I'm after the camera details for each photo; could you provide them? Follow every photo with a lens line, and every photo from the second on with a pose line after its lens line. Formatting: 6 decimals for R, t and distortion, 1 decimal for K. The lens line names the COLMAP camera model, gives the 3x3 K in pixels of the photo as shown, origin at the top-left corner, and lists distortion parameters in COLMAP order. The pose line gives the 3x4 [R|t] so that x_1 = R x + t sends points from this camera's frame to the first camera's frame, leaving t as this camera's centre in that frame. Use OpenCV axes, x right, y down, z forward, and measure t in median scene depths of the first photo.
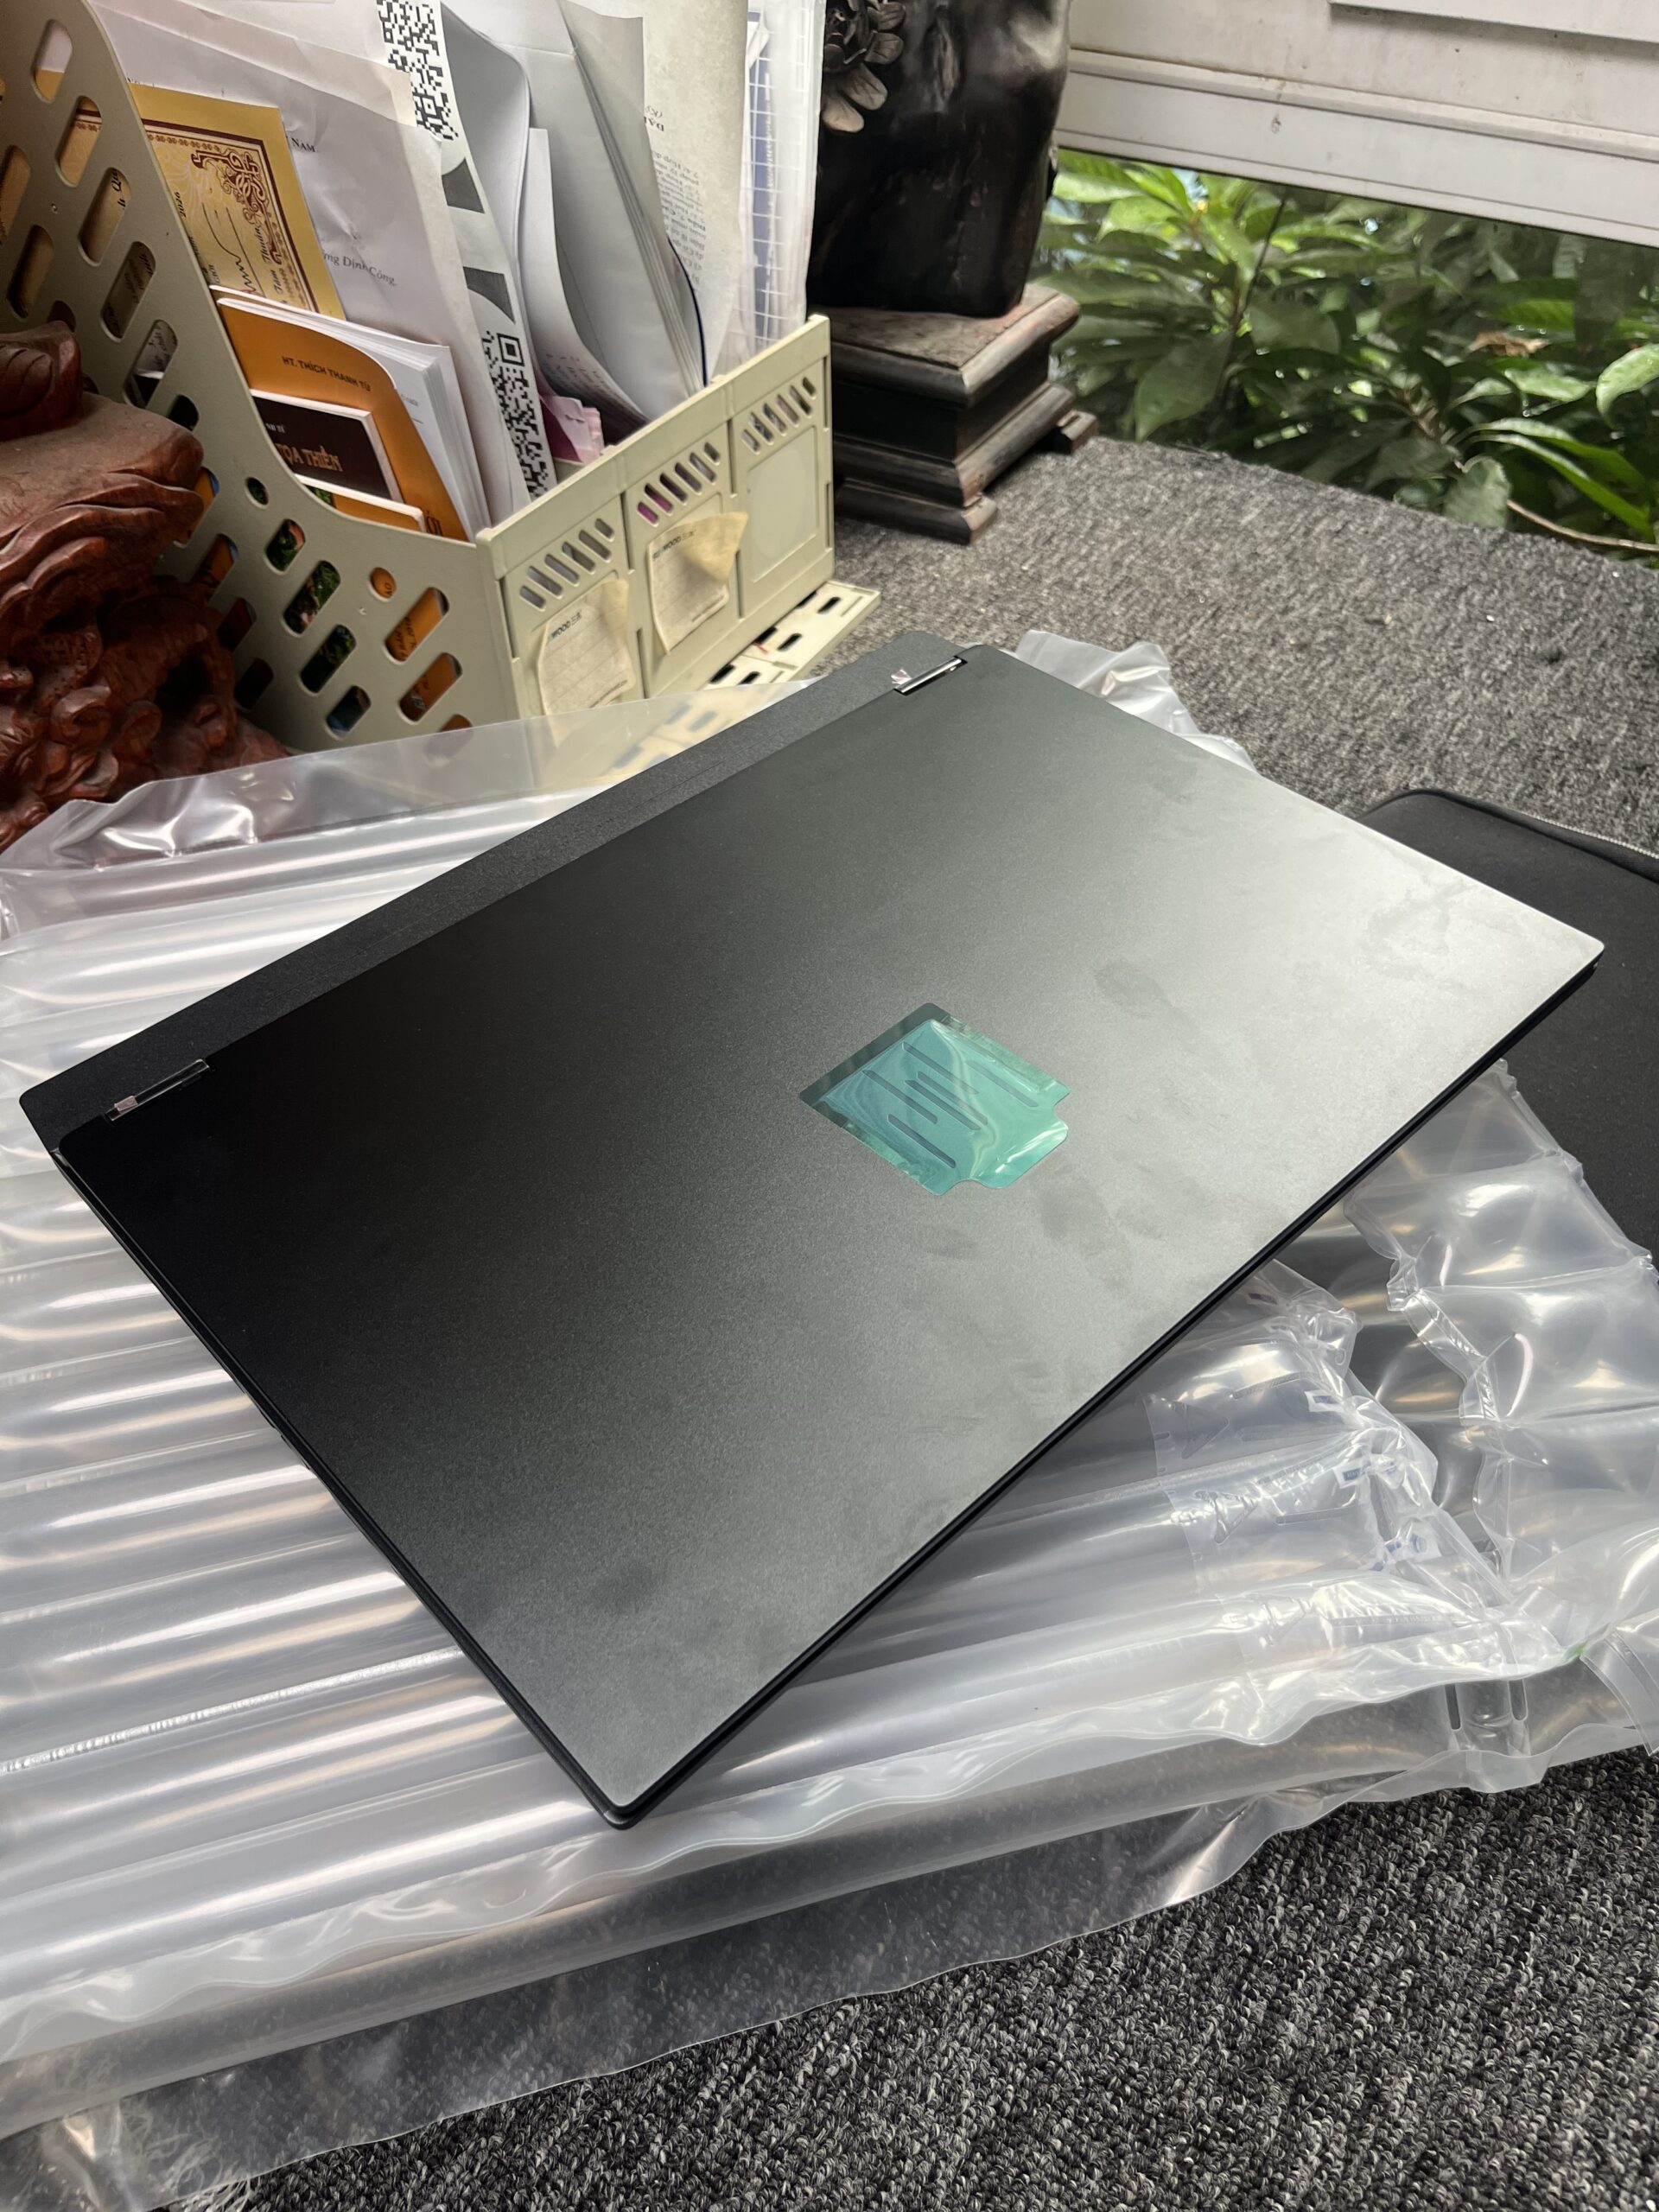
lens RADIAL K [[1702.7, 0, 829.5], [0, 1702.7, 1106.0], [0, 0, 1]] dist [0.054107, -0.099728]
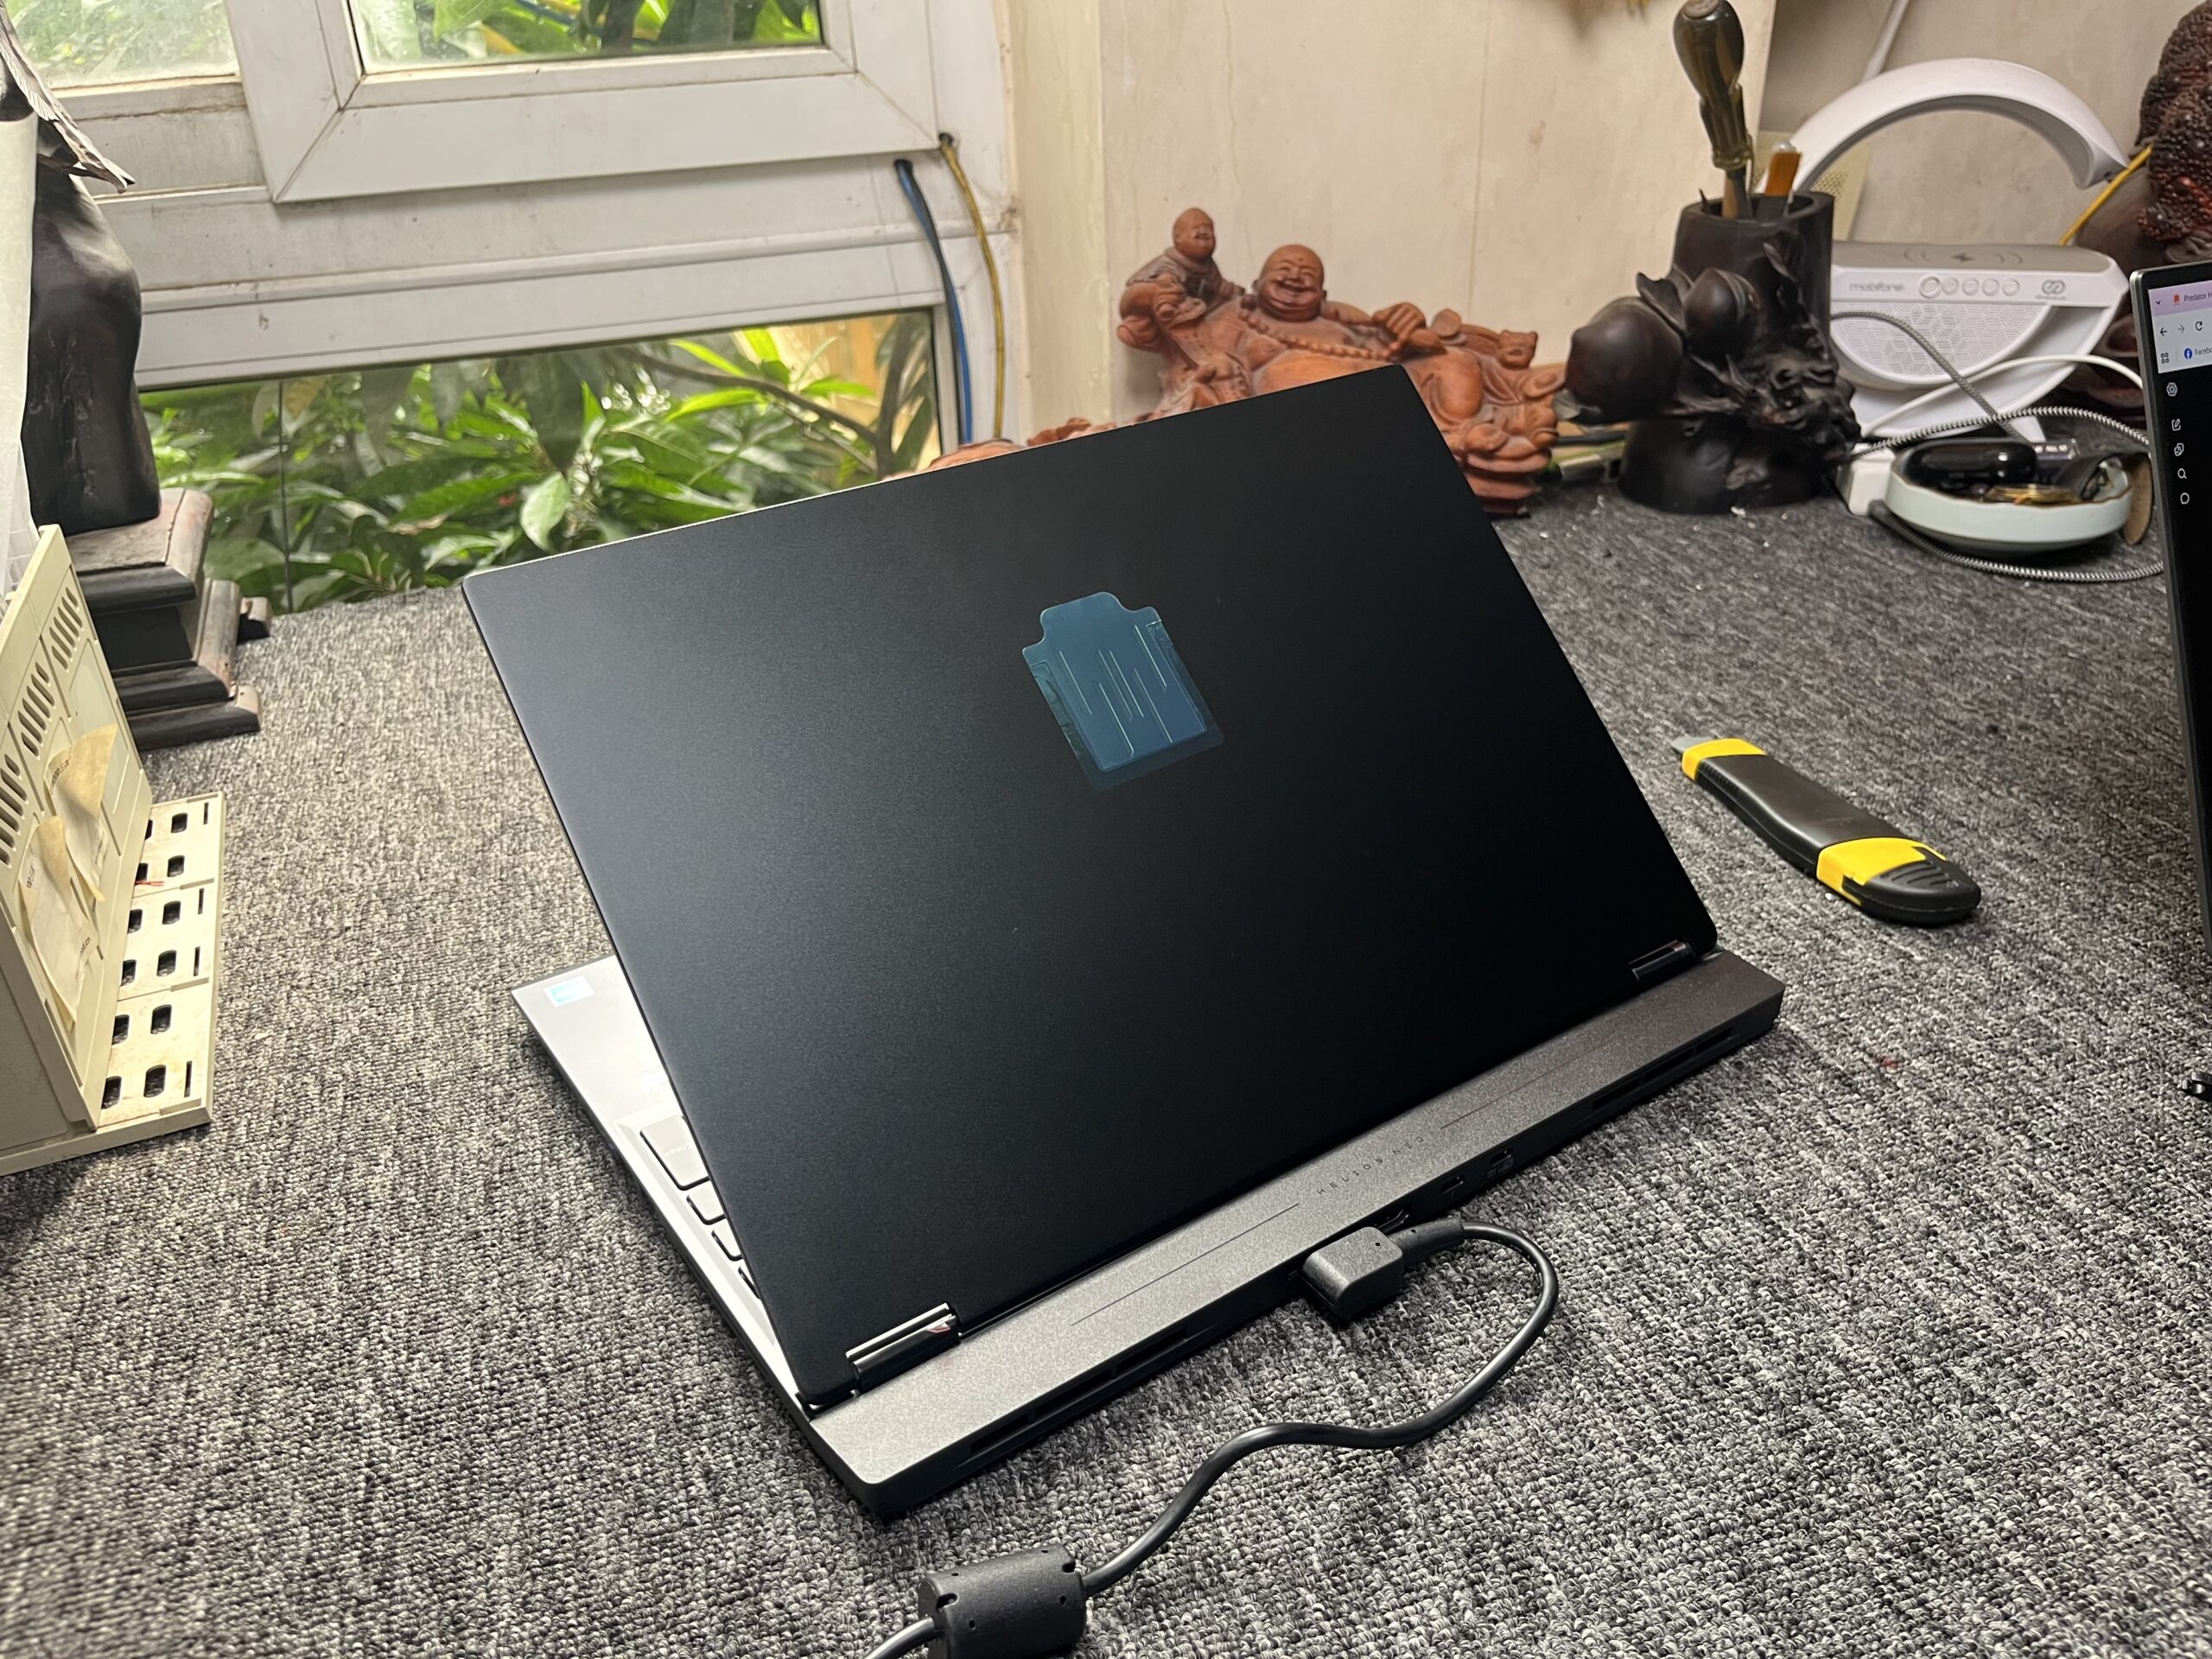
lens RADIAL K [[1692.3, 0, 1109.1], [0, 1692.3, 835.6], [0, 0, 1]] dist [0.046303, -0.051132]
pose [[0.621631, -0.388547, 0.680151, -0.314514], [0.556575, 0.830081, -0.034491, 0.007086], [-0.551179, 0.399996, 0.732260, 0.108984]]
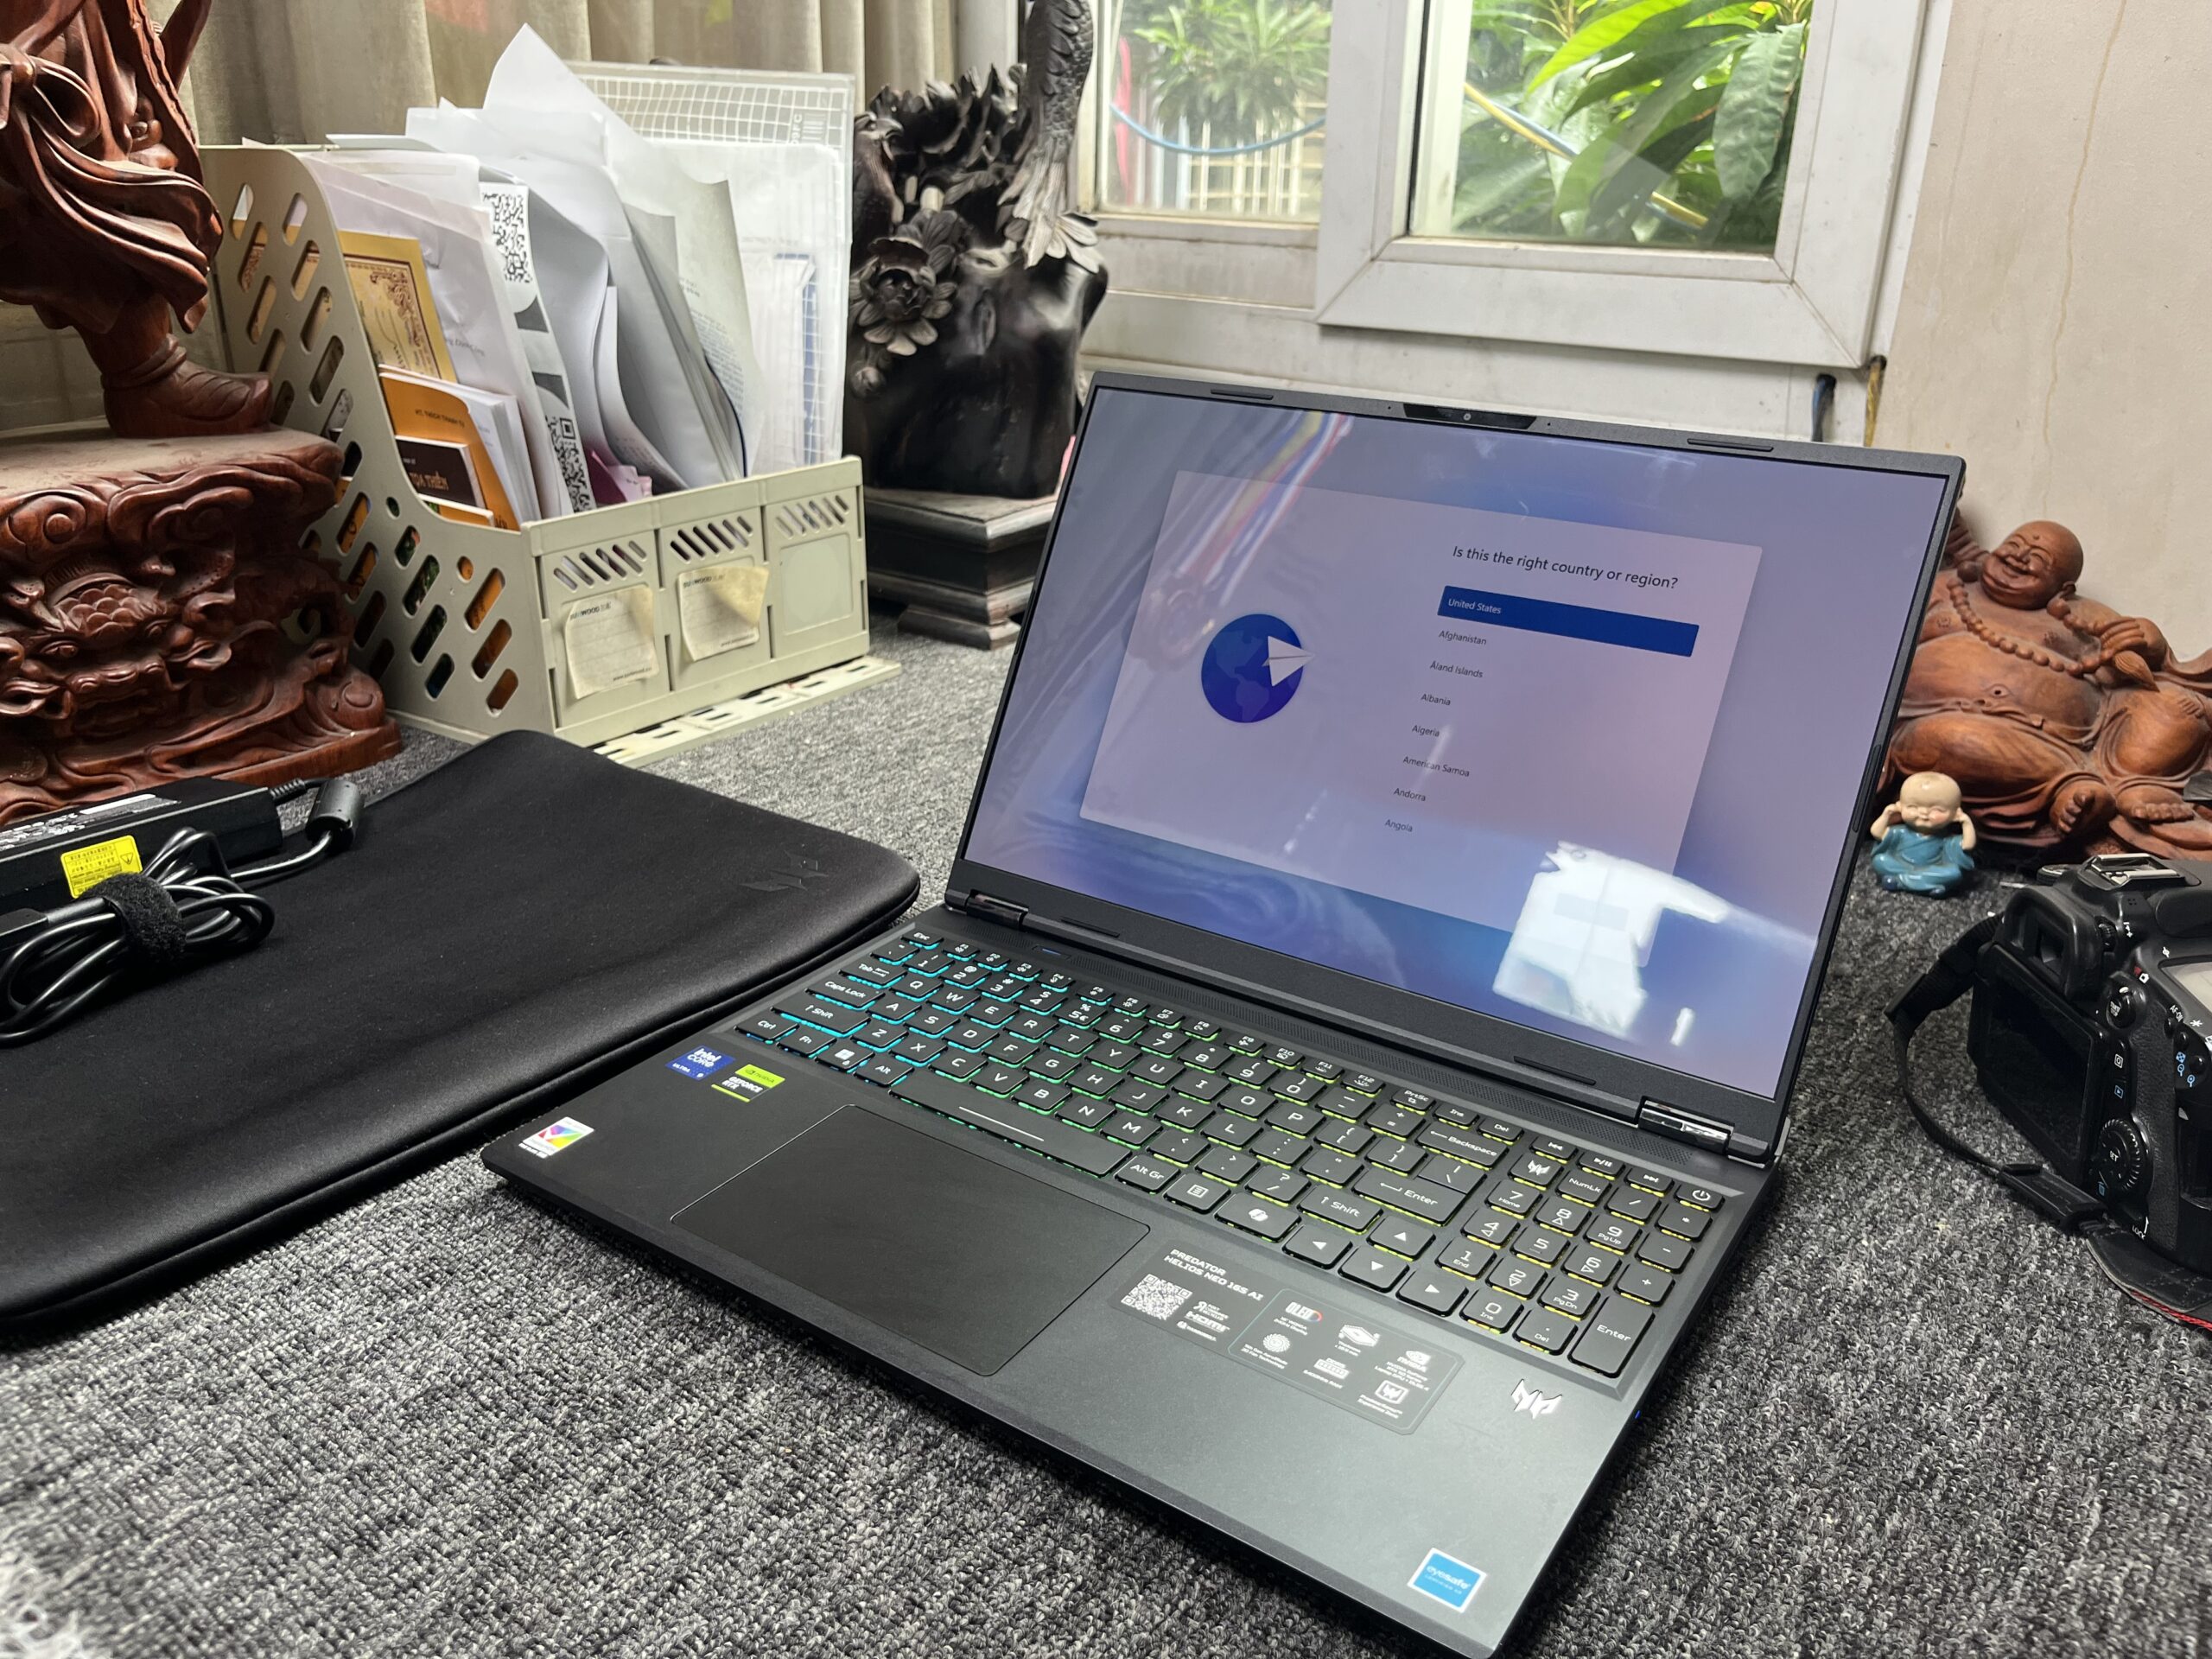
lens RADIAL K [[1685.6, 0, 1106.0], [0, 1685.6, 829.5], [0, 0, 1]] dist [0.054553, -0.091462]
pose [[0.995710, 0.067052, -0.063759, 0.289171], [-0.085598, 0.929169, -0.359609, 0.274932], [0.035131, 0.363524, 0.930922, -0.142523]]
